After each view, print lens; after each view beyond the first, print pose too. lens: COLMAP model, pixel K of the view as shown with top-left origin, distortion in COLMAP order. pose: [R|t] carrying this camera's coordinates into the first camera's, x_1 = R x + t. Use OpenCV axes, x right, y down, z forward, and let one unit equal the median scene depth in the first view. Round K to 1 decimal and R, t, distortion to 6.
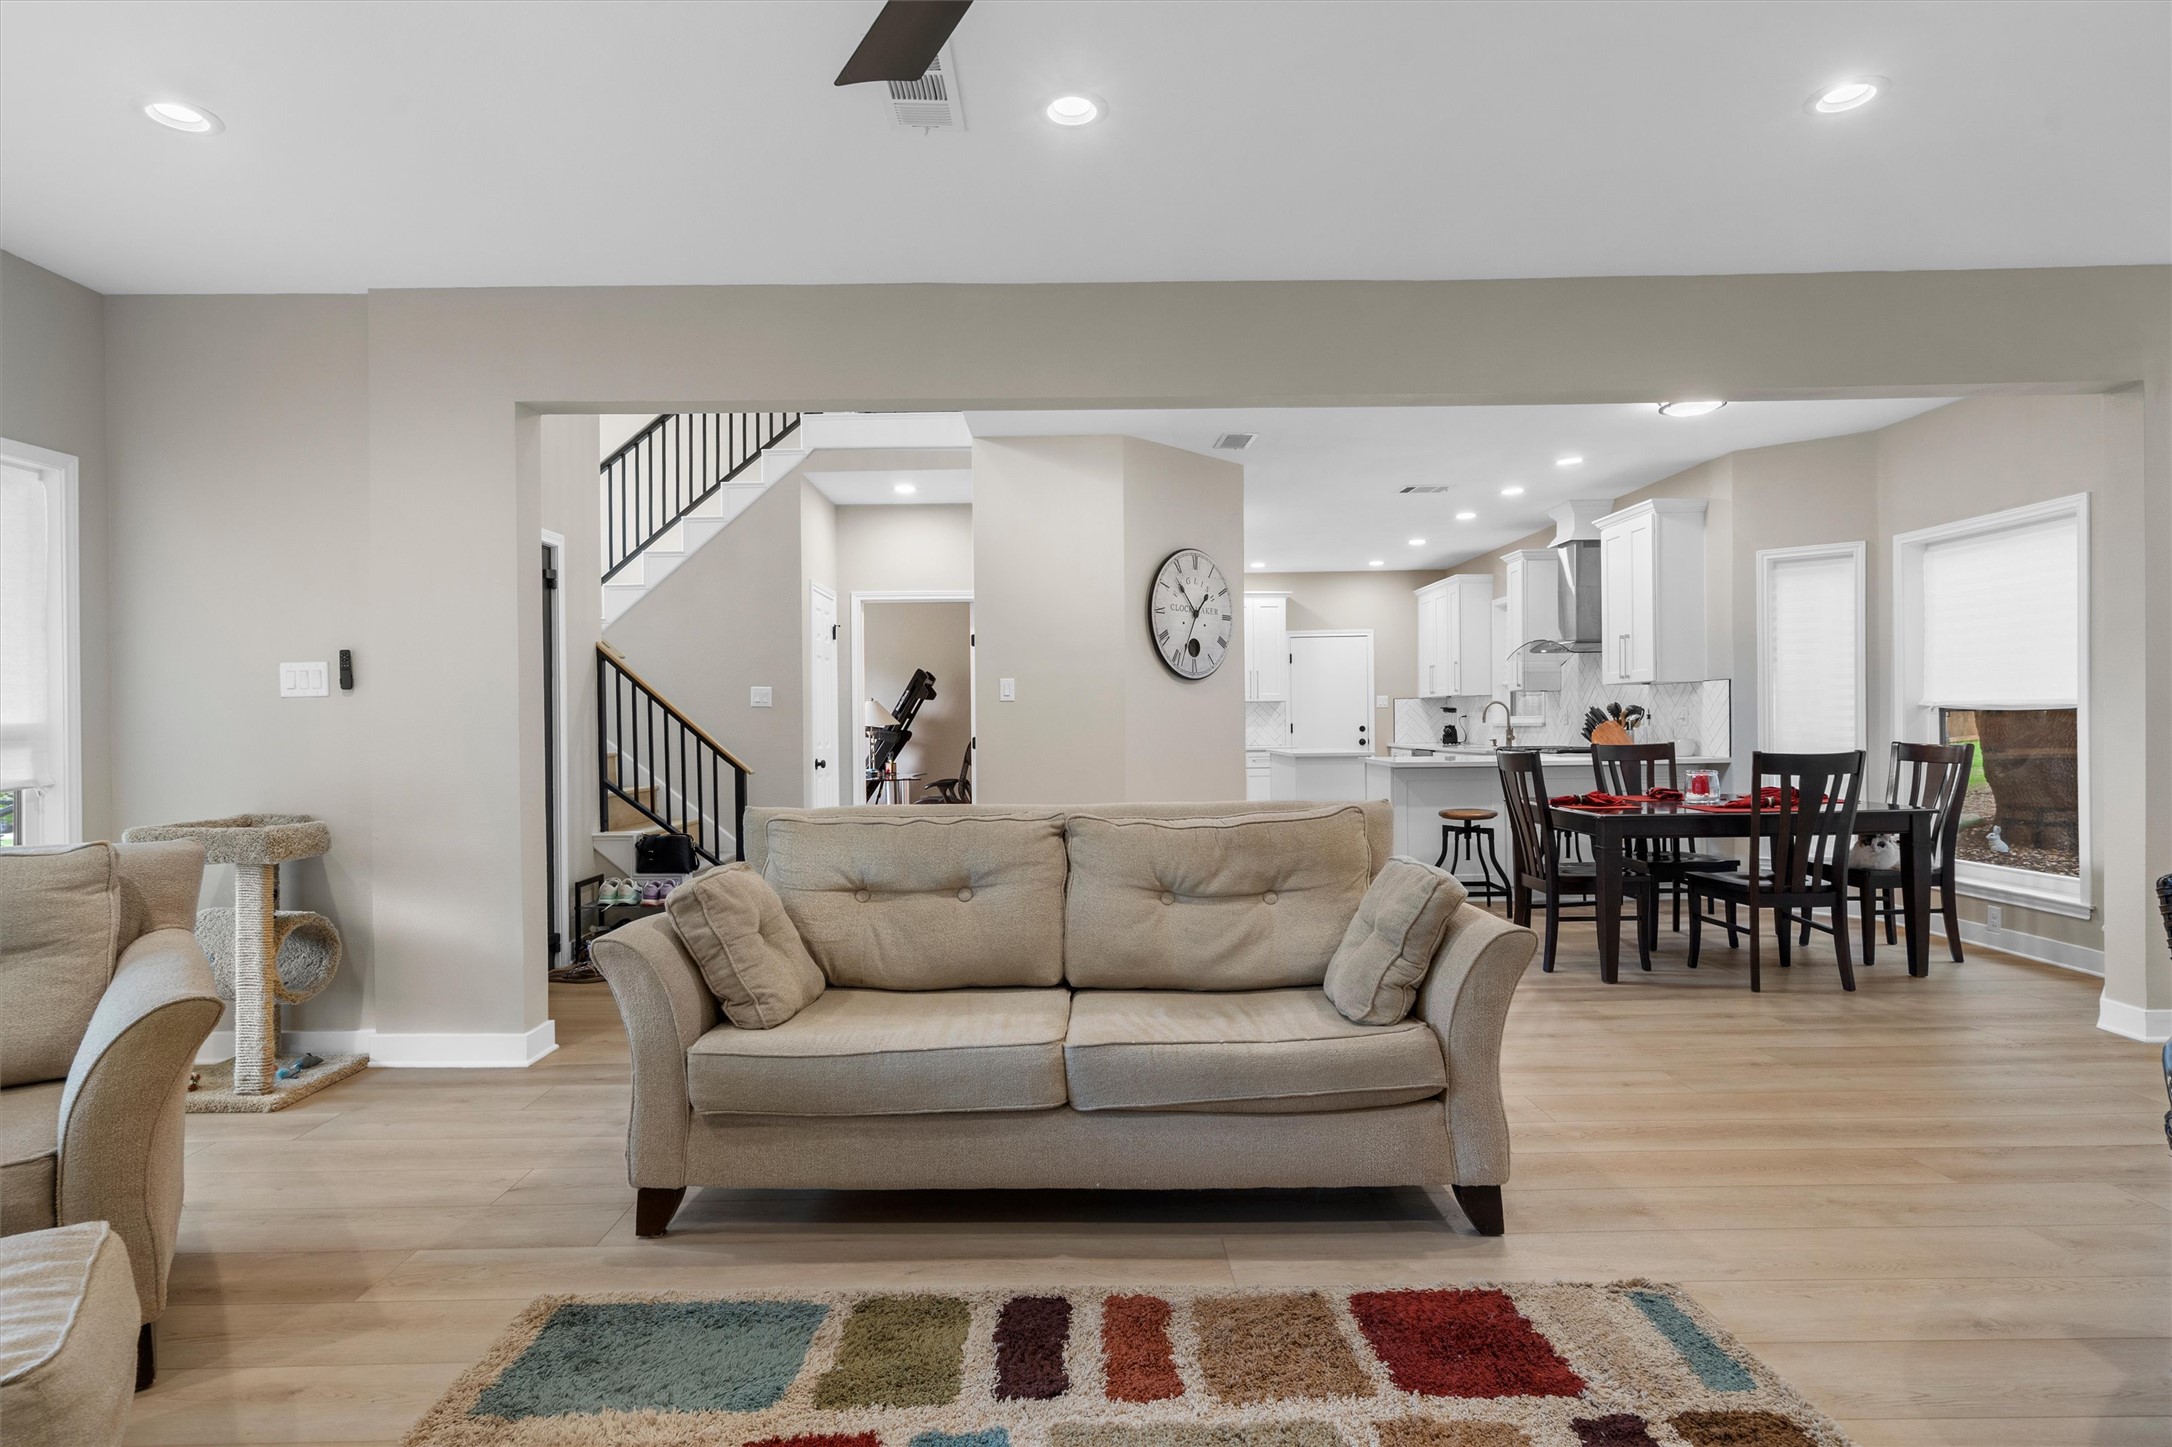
lens RADIAL K [[1115.4, 0, 1087.5], [0, 1115.4, 715.6], [0, 0, 1]] dist [0.002309, 0.001254]
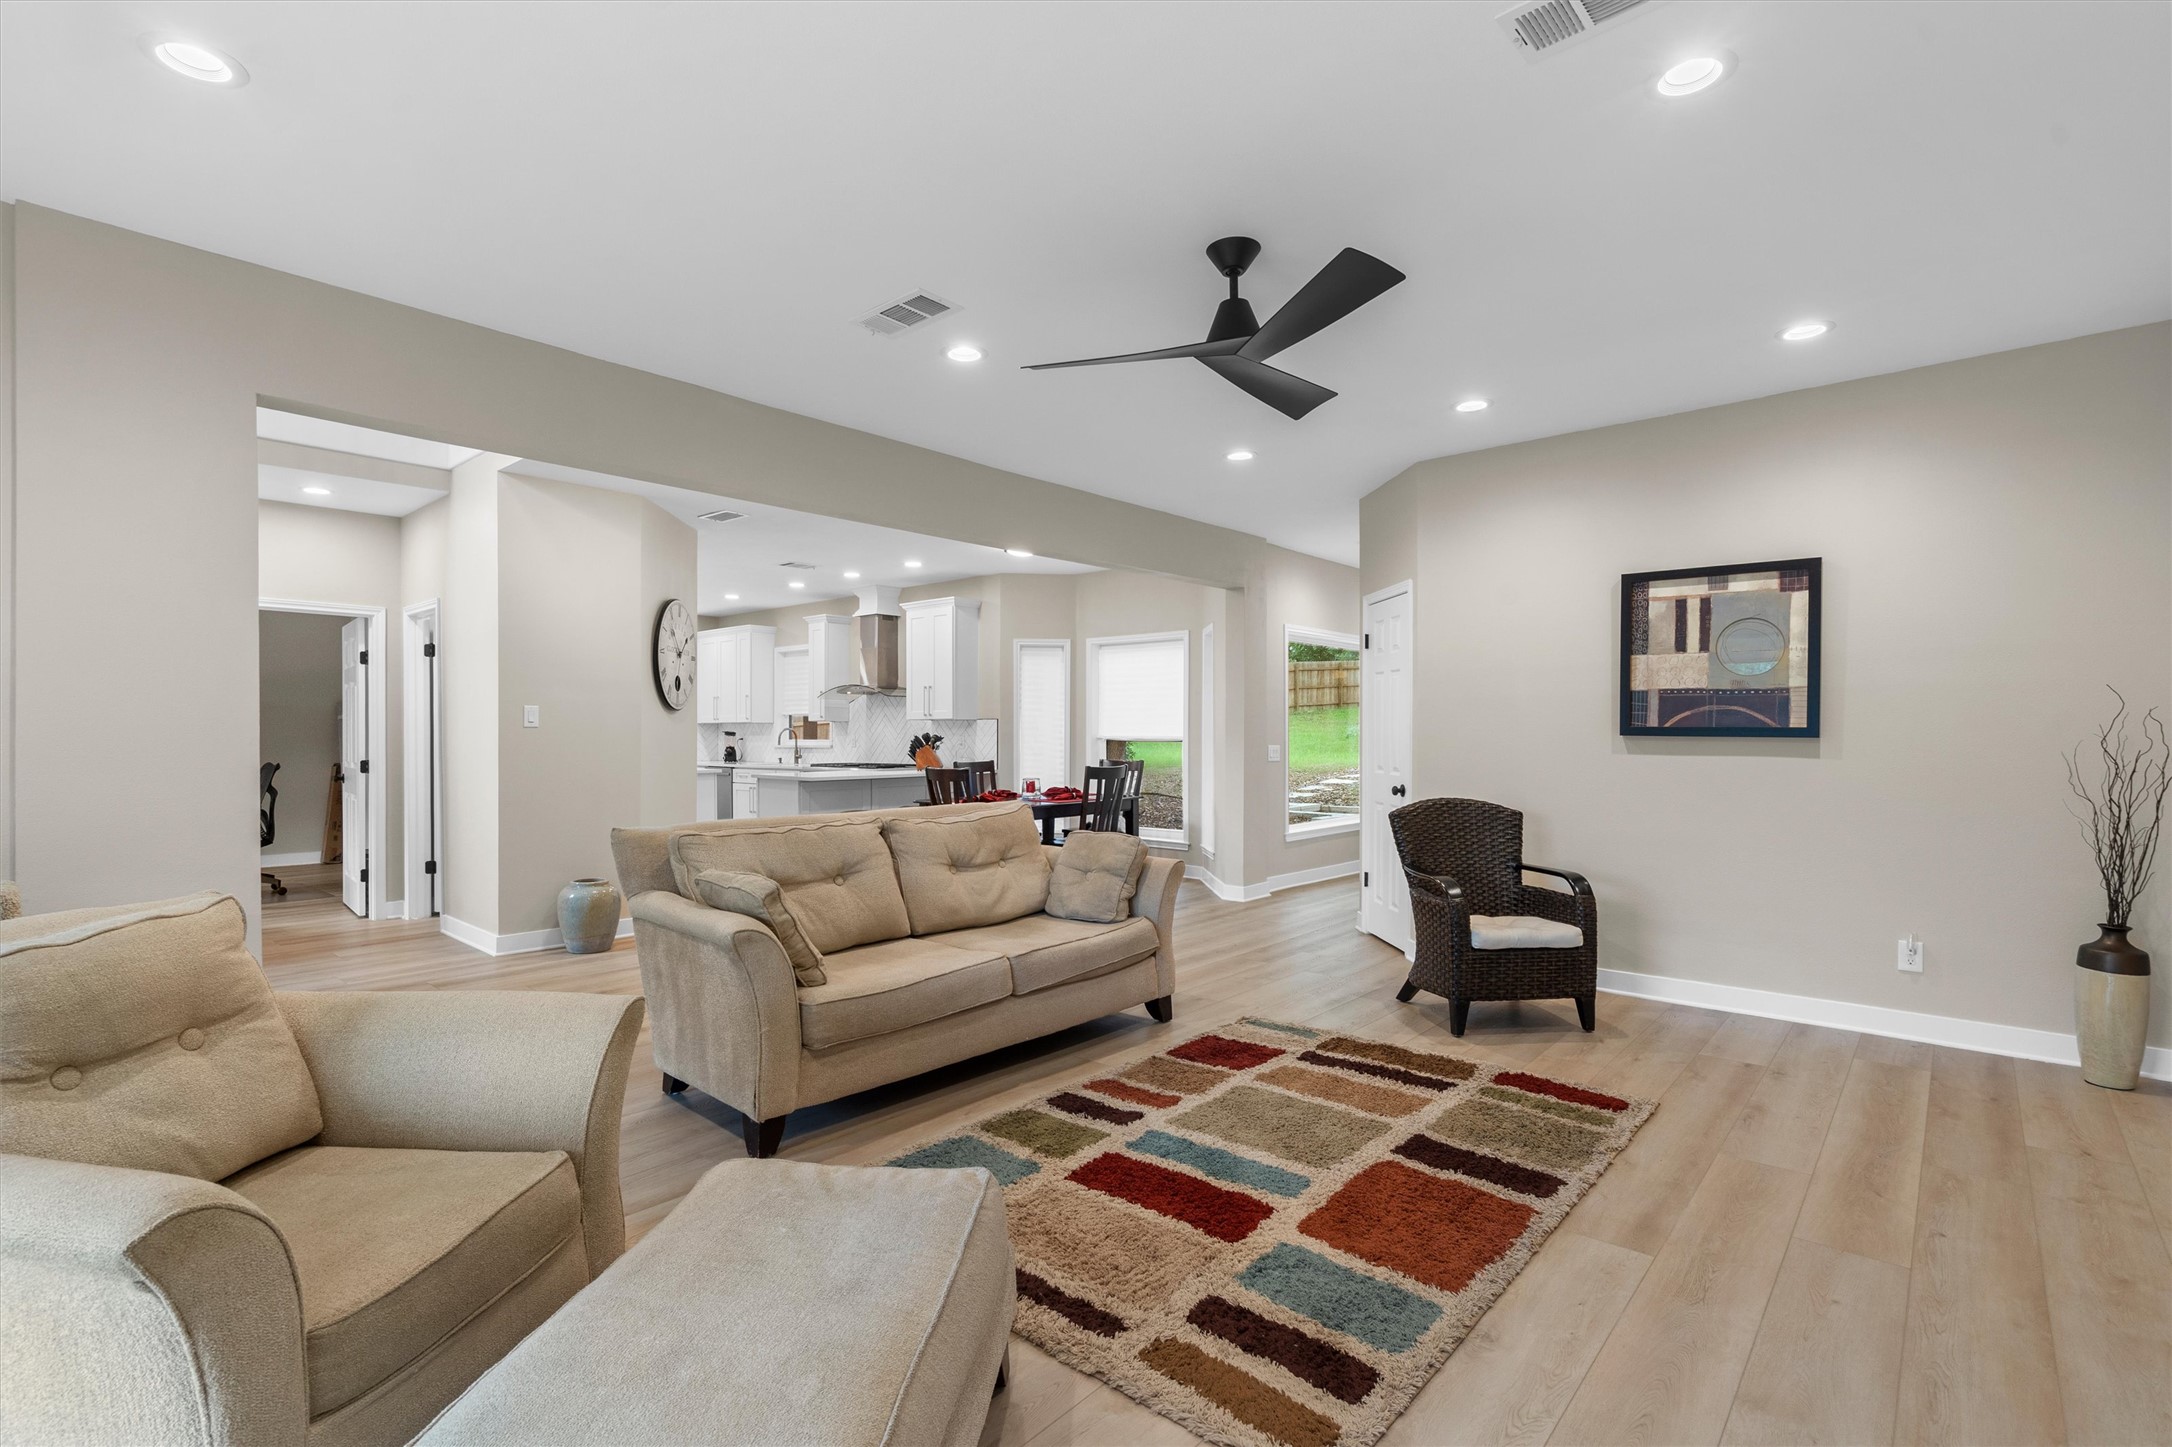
lens RADIAL K [[986.8, 0, 1083.0], [0, 986.8, 731.0], [0, 0, 1]] dist [-0.000414, 0.000345]
pose [[0.670162, 0.013478, 0.742092, -0.651821], [-0.011609, 0.999903, -0.007677, -0.012933], [-0.742124, -0.003470, 0.670254, -0.019099]]
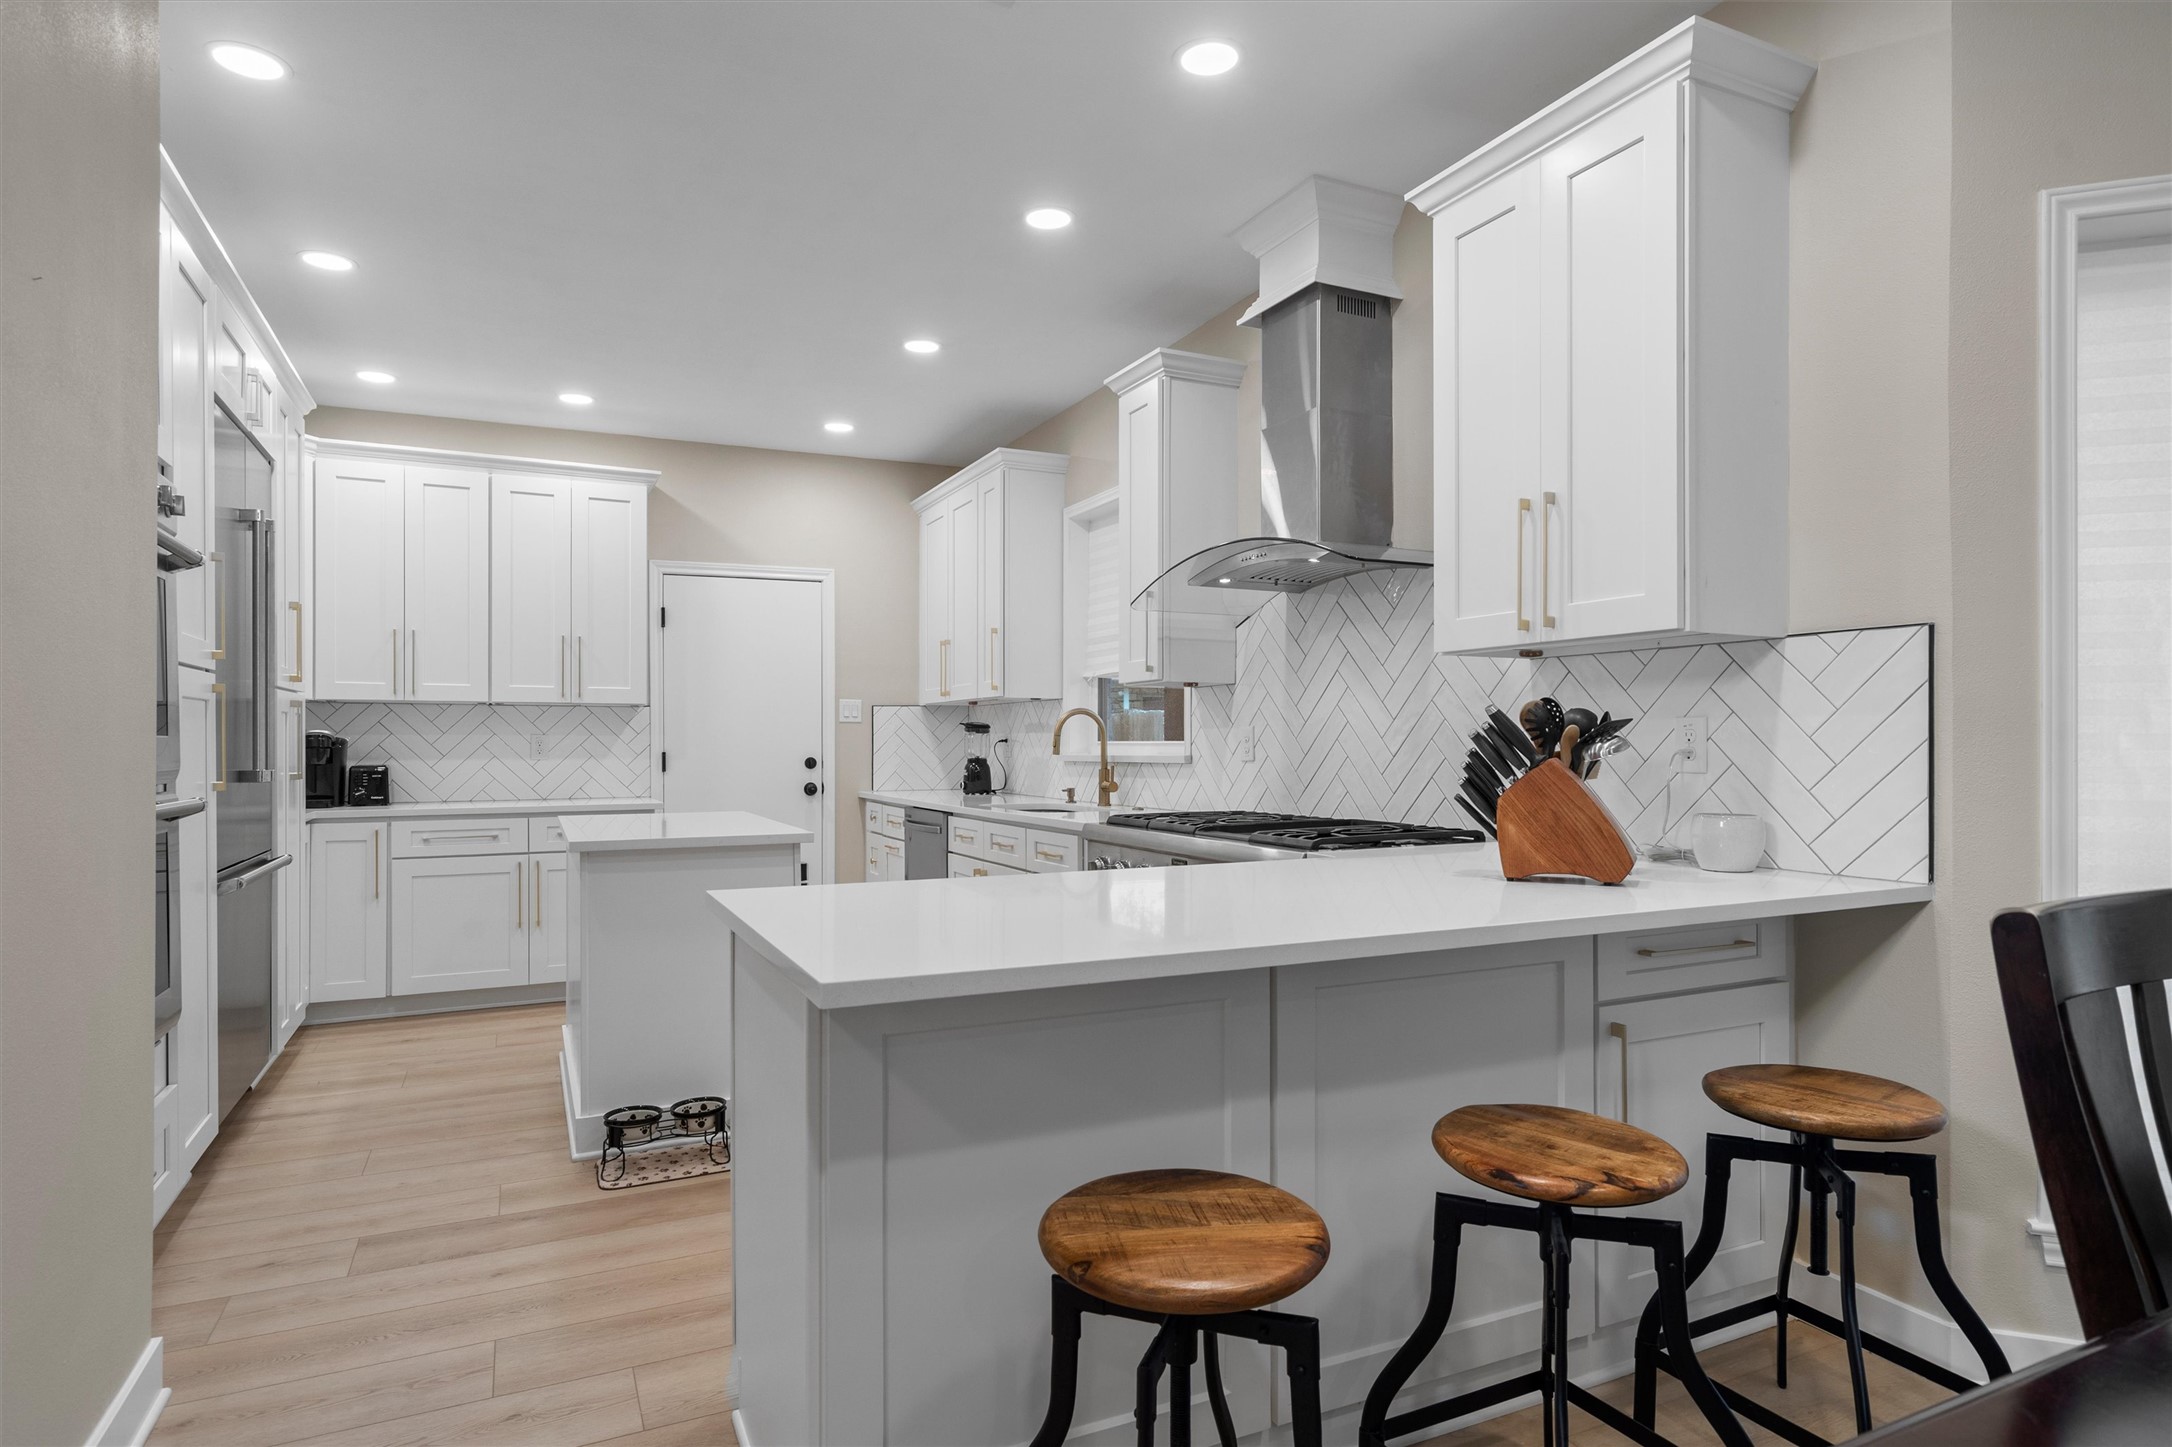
lens RADIAL K [[1195.2, 0, 1088.2], [0, 1195.2, 735.3], [0, 0, 1]] dist [-0.001495, -0.000237]
pose [[0.906402, 0.011236, 0.422266, 0.415472], [-0.009765, 0.999936, -0.005646, 0.002882], [-0.422303, 0.000995, 0.906454, 1.438294]]
